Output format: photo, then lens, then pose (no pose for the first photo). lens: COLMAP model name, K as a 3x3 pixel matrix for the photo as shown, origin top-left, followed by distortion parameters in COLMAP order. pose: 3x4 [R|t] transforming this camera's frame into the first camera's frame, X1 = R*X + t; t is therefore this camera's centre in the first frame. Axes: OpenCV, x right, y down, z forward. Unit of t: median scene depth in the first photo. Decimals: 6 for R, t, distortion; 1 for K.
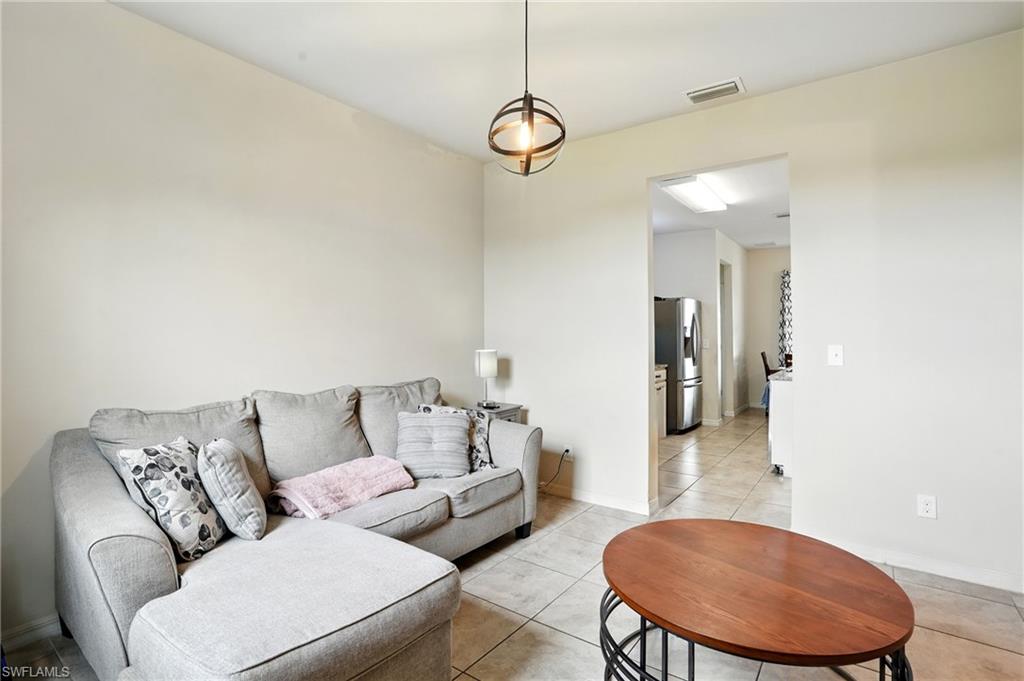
lens RADIAL K [[499.2, 0, 511.0], [0, 499.2, 343.8], [0, 0, 1]] dist [-0.032061, 0.000753]
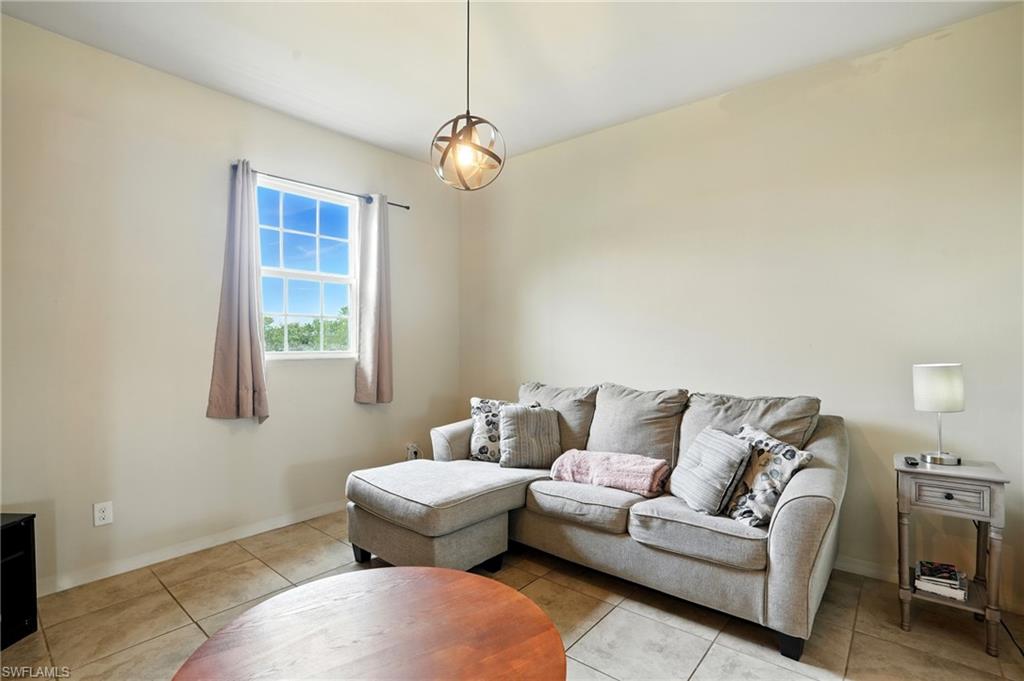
lens RADIAL K [[499.2, 0, 504.9], [0, 499.2, 337.4], [0, 0, 1]] dist [-0.032061, 0.000753]
pose [[-0.062006, 0.000705, -0.998076, 0.800785], [-0.008442, 0.999964, 0.001231, -0.023369], [0.998040, 0.008502, -0.061998, 0.788033]]
